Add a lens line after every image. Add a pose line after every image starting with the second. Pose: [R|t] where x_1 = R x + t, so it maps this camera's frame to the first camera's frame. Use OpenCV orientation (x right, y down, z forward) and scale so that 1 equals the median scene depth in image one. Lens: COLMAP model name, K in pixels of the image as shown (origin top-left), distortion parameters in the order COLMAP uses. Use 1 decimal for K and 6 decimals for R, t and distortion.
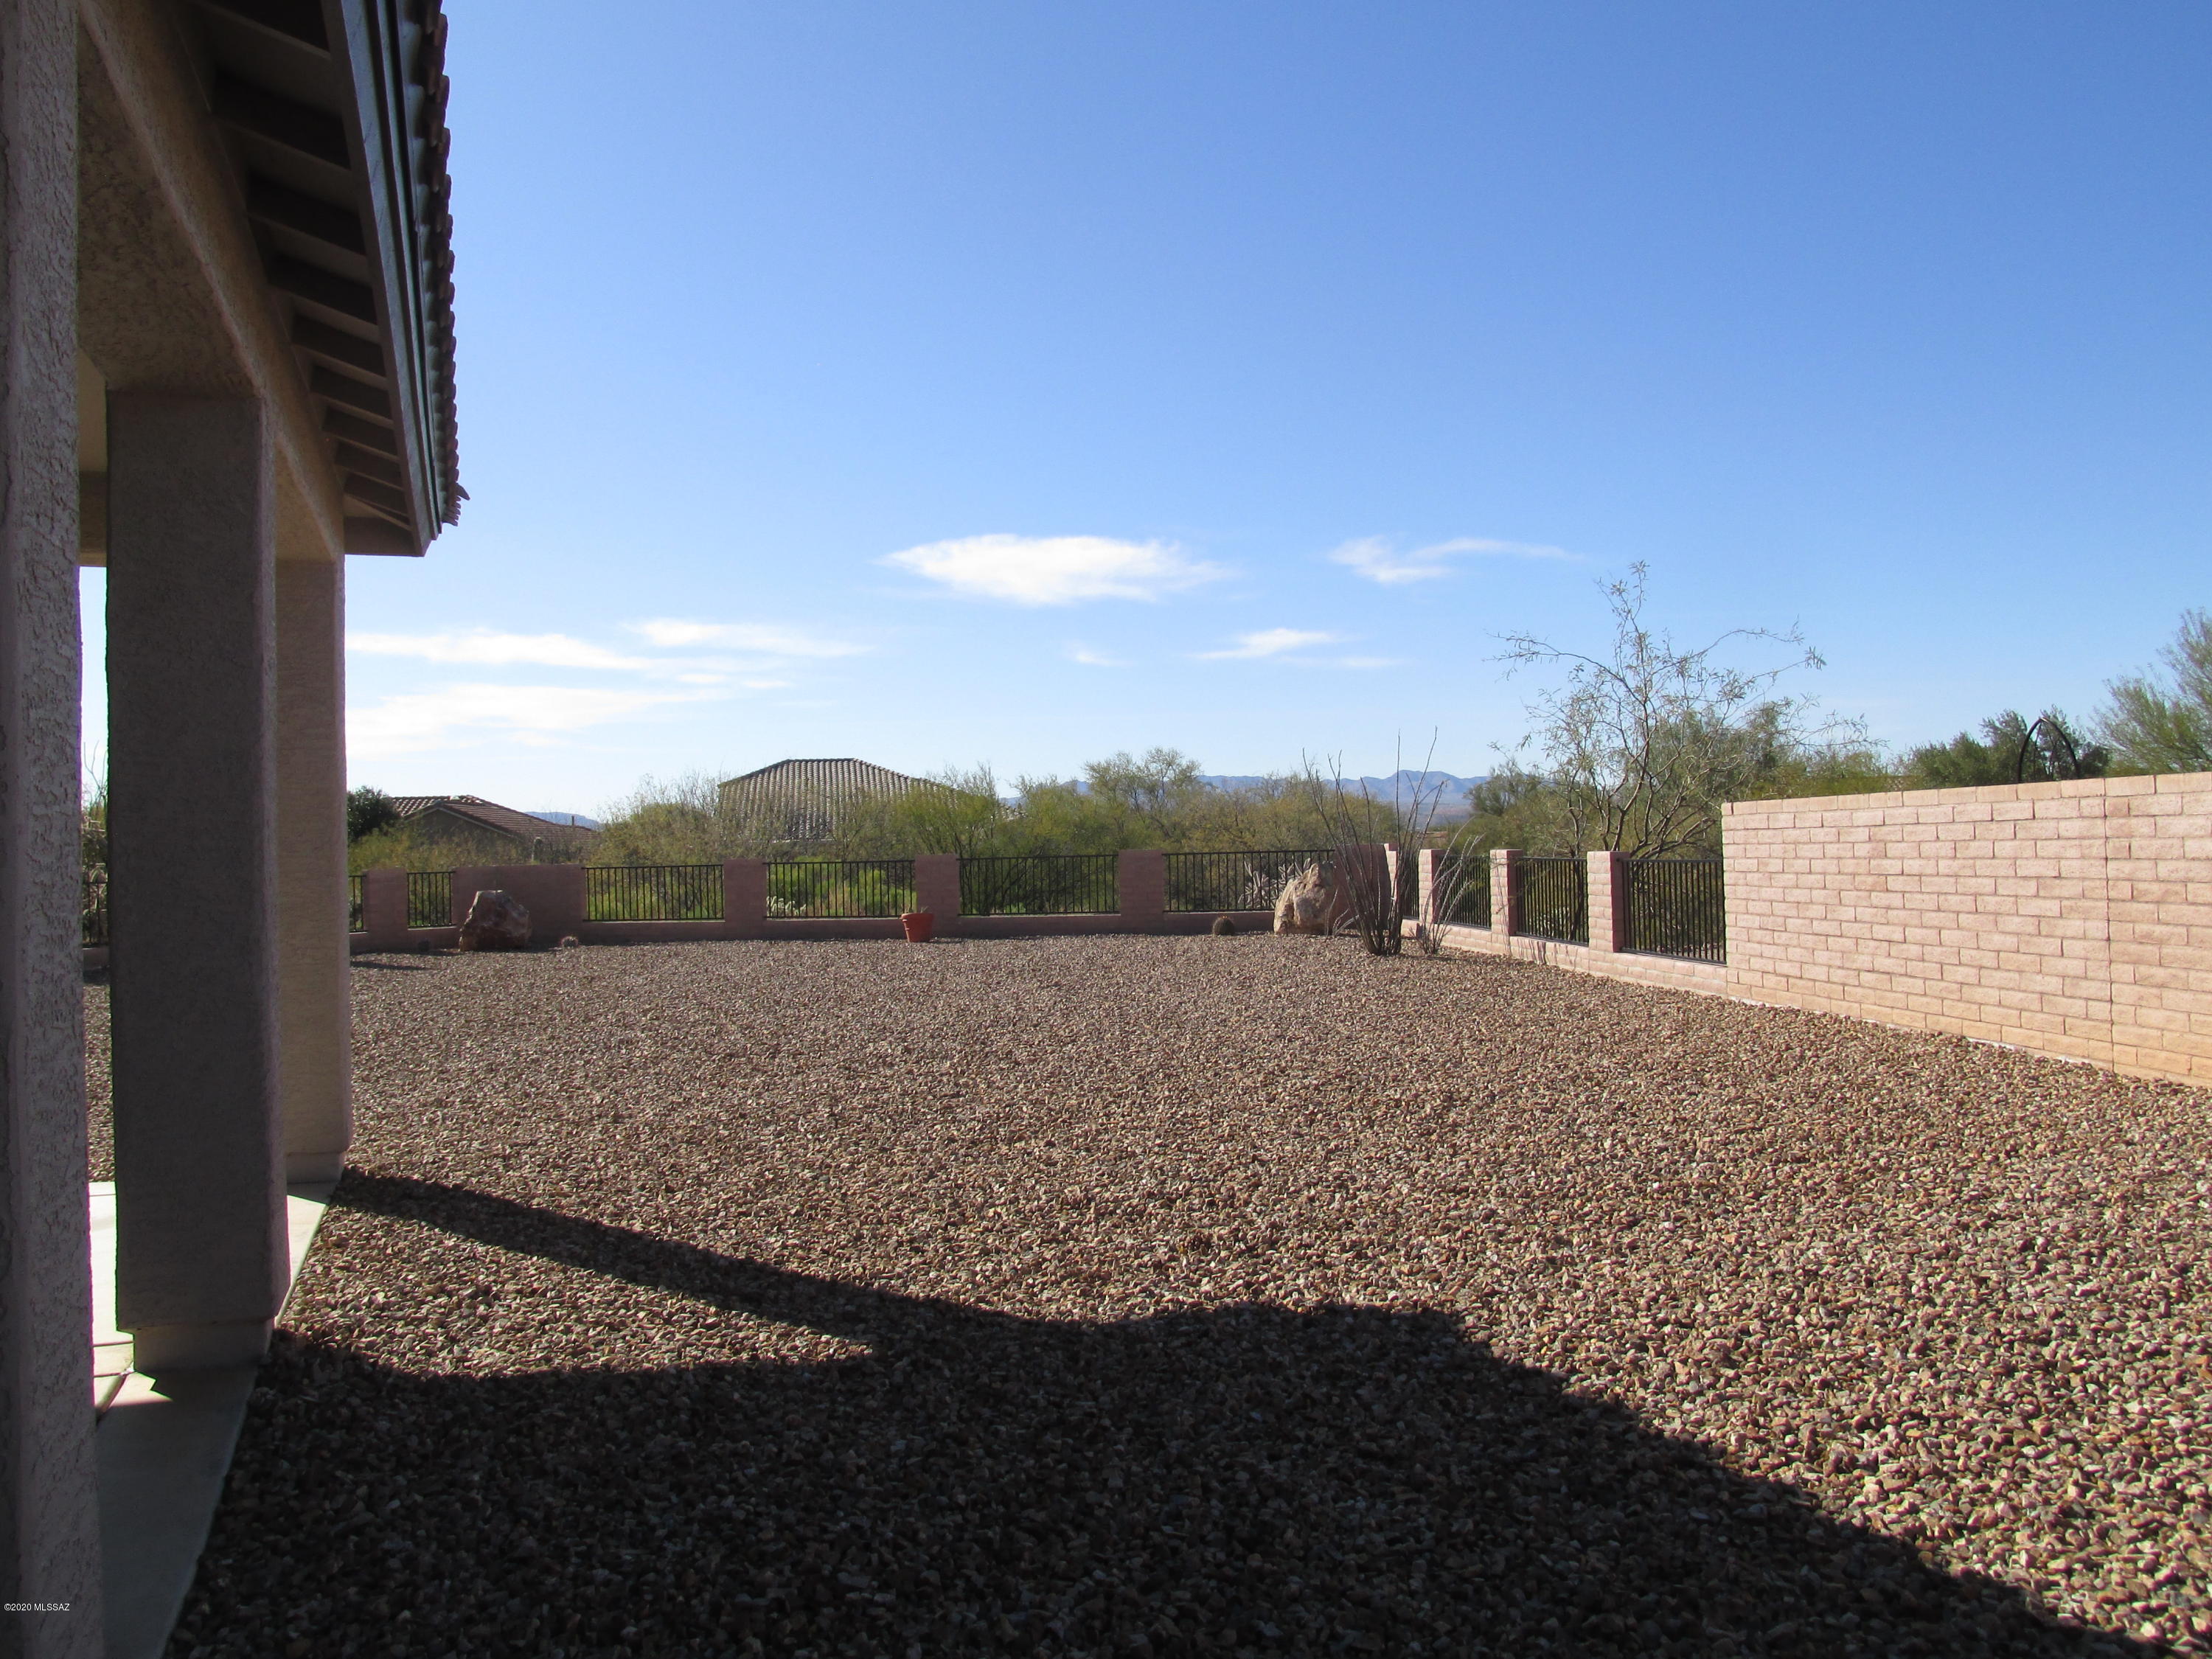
lens RADIAL K [[1833.5, 0, 1115.9], [0, 1833.5, 833.9], [0, 0, 1]] dist [-0.029719, 0.005813]
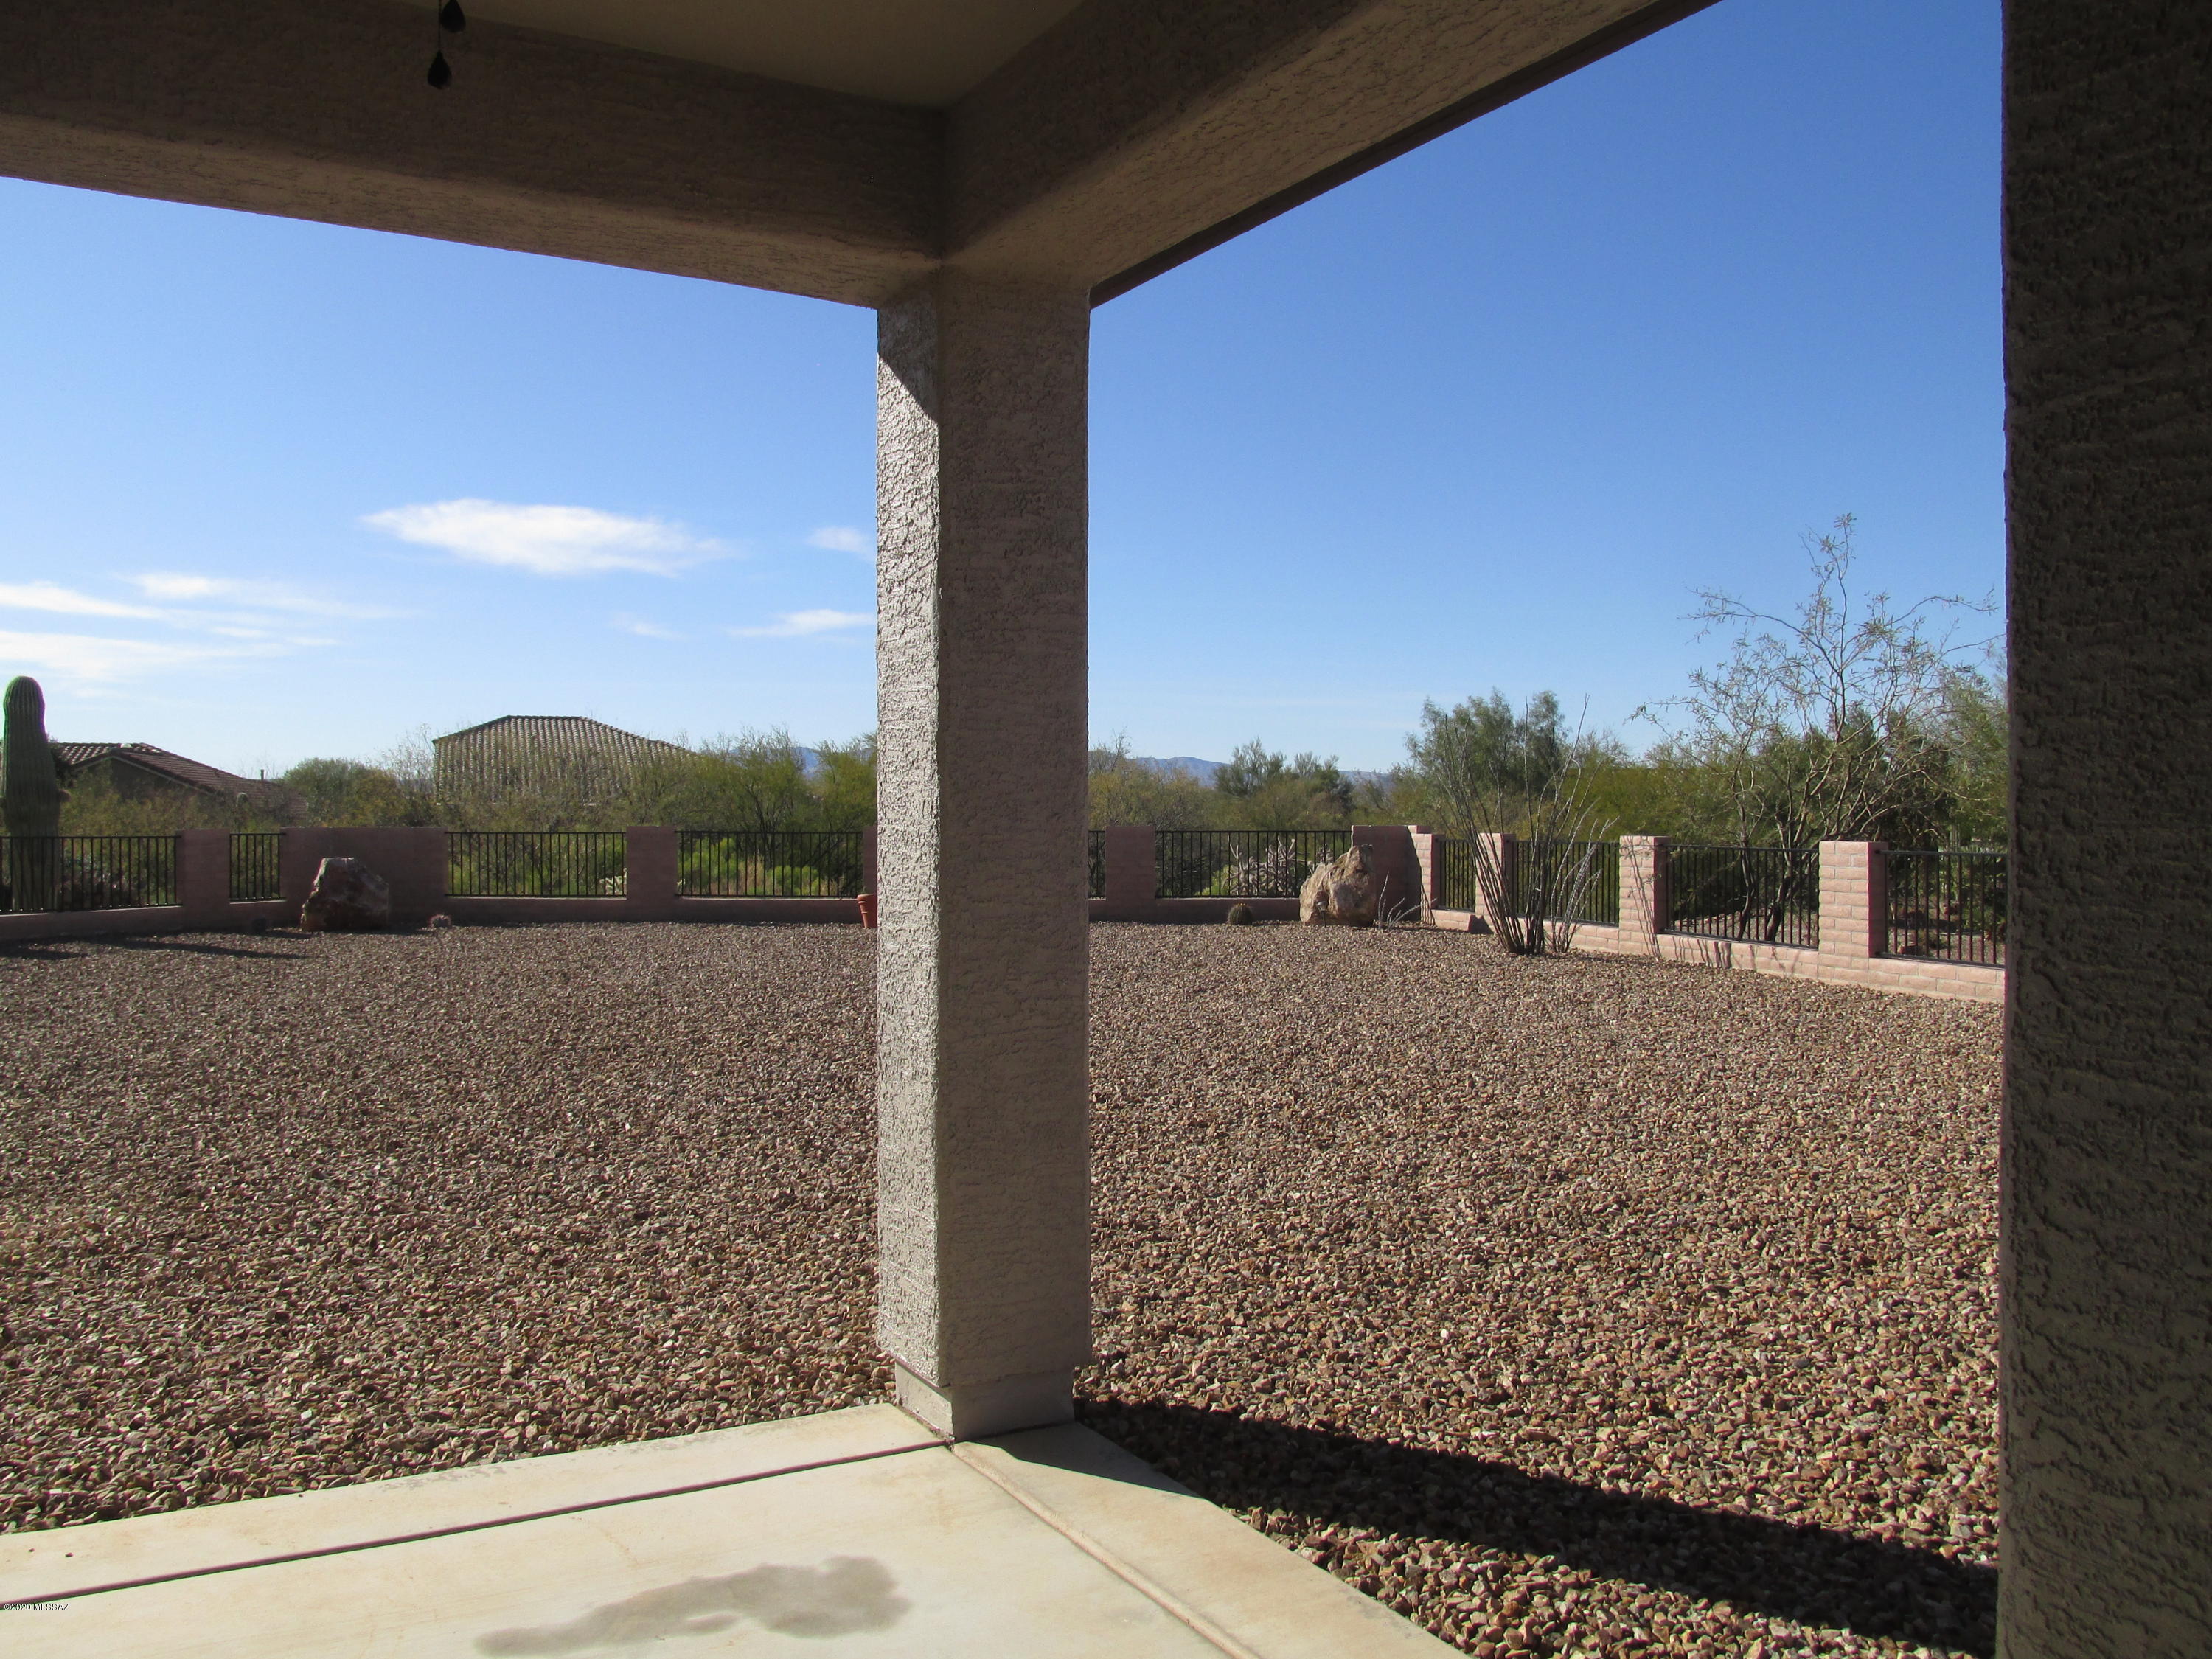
lens RADIAL K [[1817.2, 0, 1107.7], [0, 1817.2, 846.9], [0, 0, 1]] dist [-0.049263, 0.022173]
pose [[0.981094, 0.021119, 0.192377, -0.208035], [-0.025141, 0.999513, 0.018492, 0.003711], [-0.191893, -0.022979, 0.981147, 0.189380]]
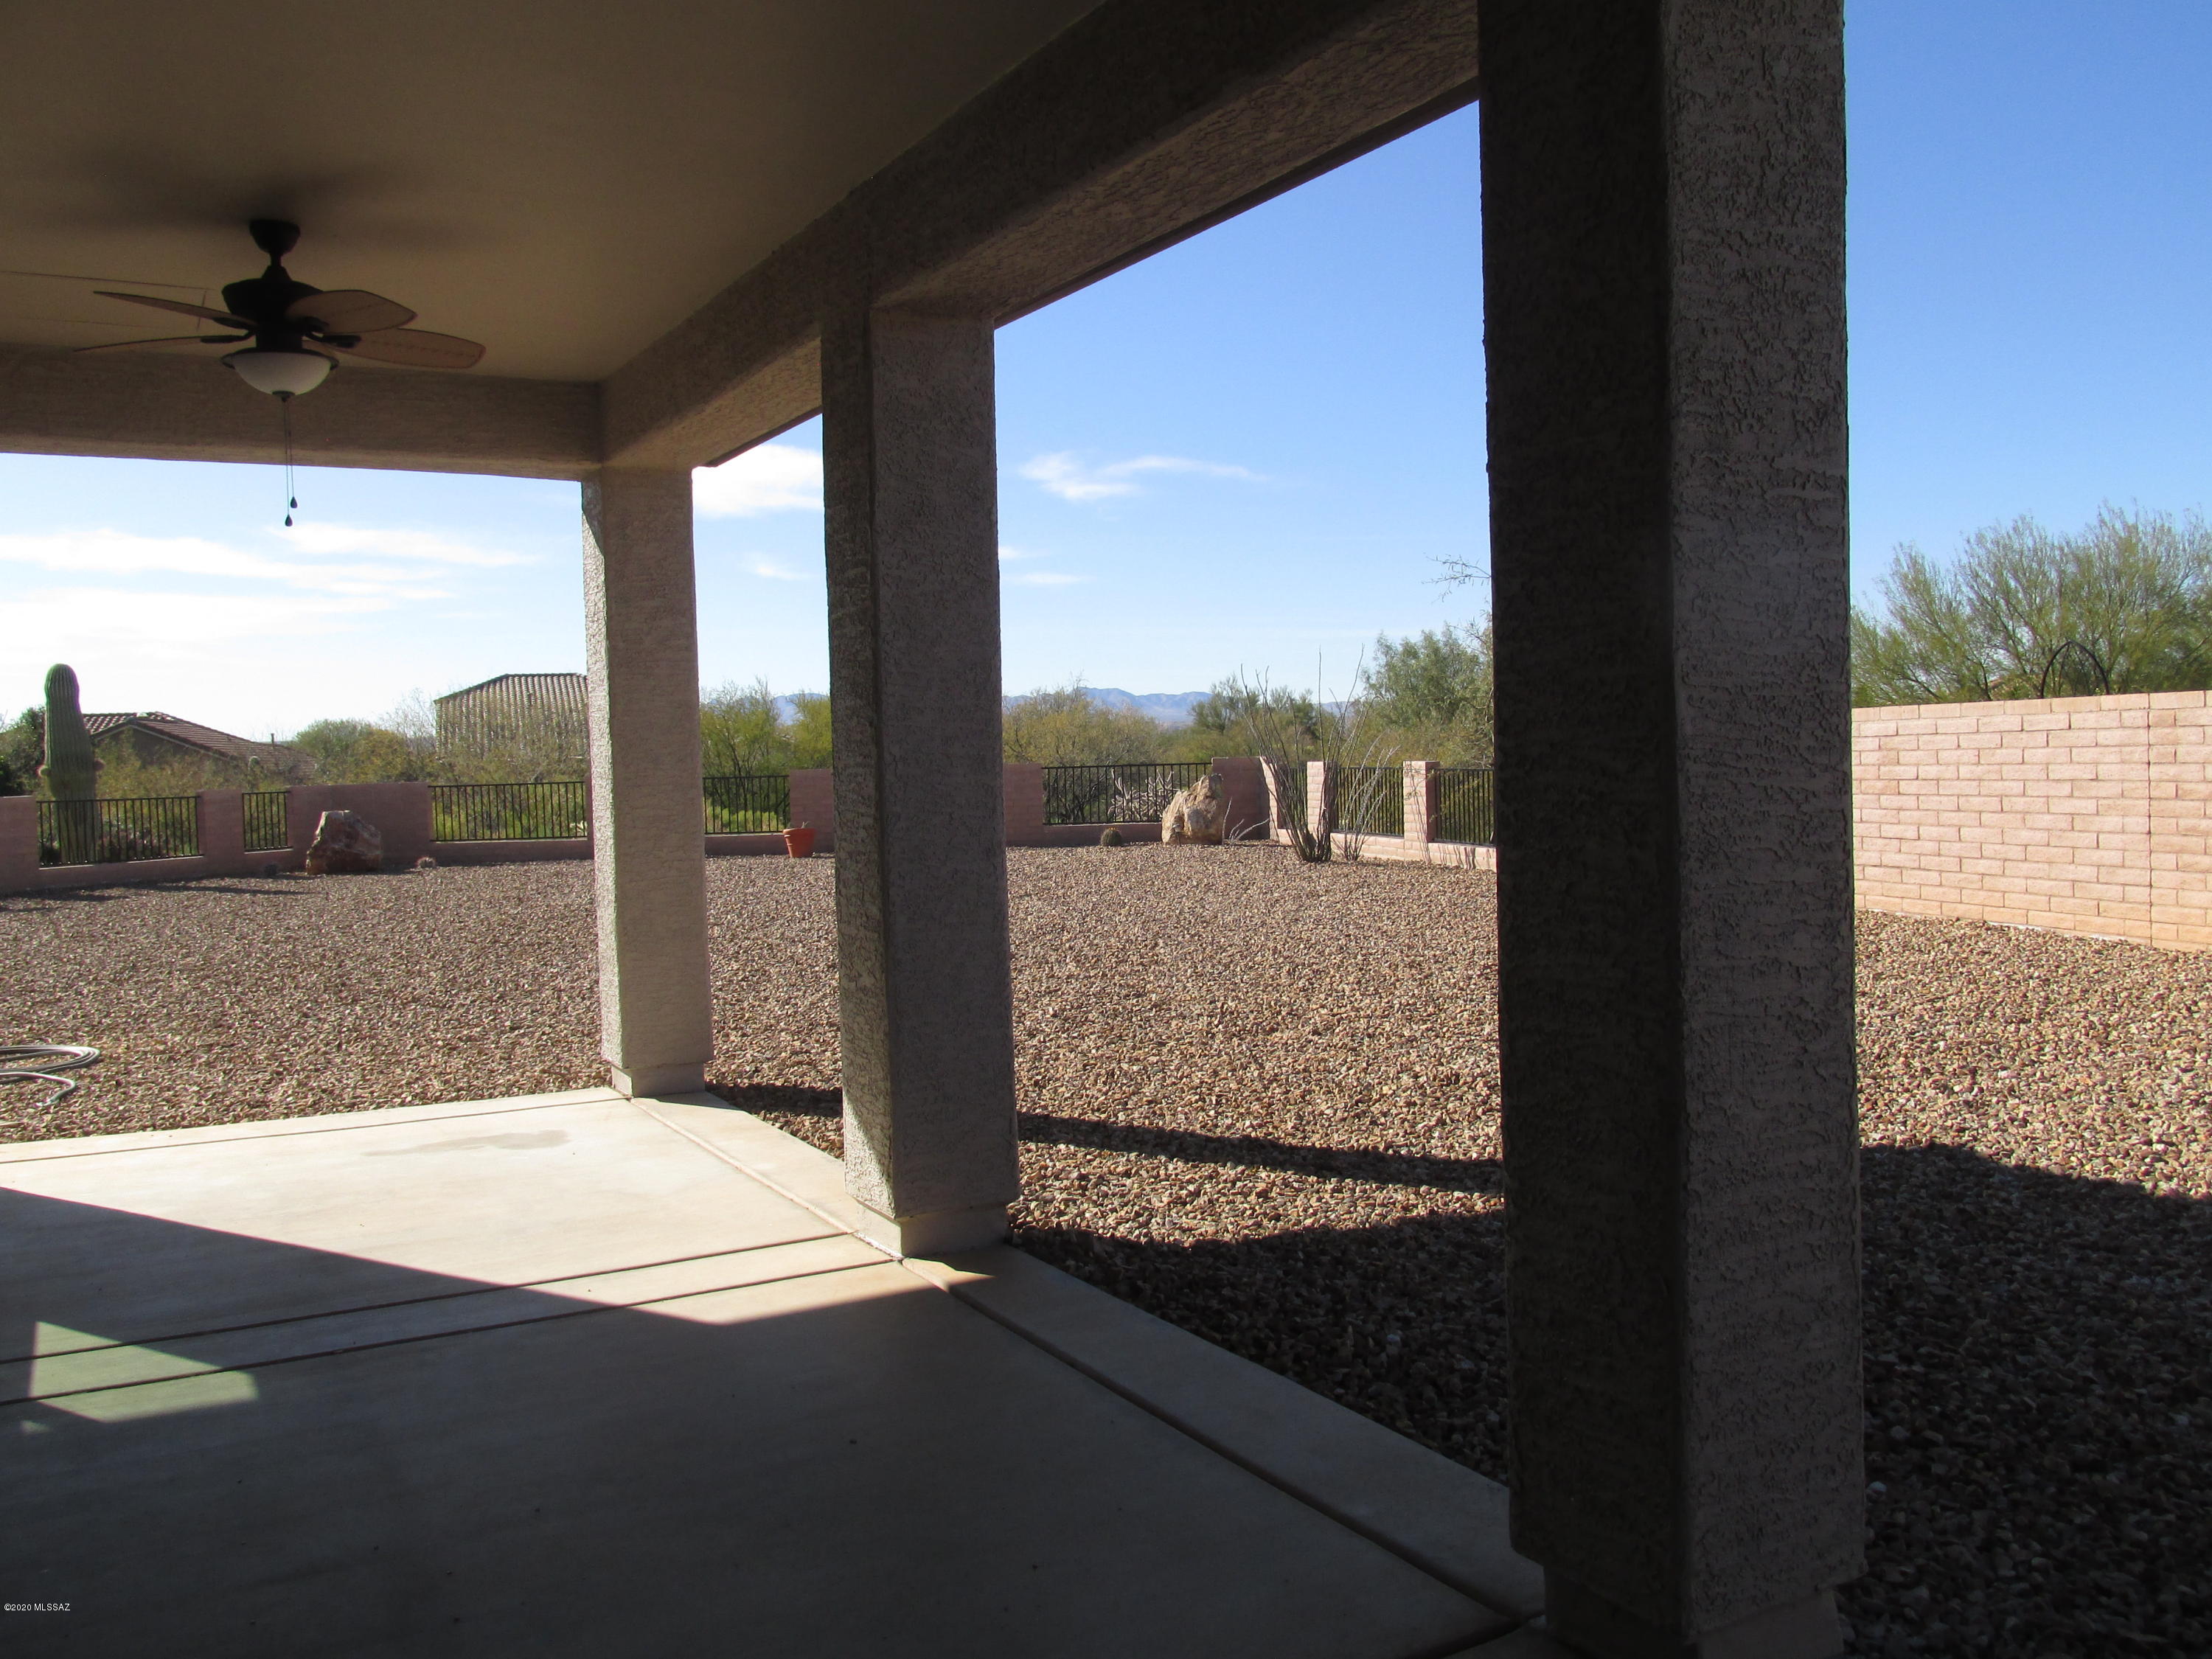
lens RADIAL K [[1844.6, 0, 1113.3], [0, 1844.6, 850.7], [0, 0, 1]] dist [-0.038491, 0.001228]
pose [[0.983393, -0.012859, 0.181033, -0.152485], [0.003092, 0.998529, 0.054132, 0.002147], [-0.181462, -0.052674, 0.981986, -0.011469]]
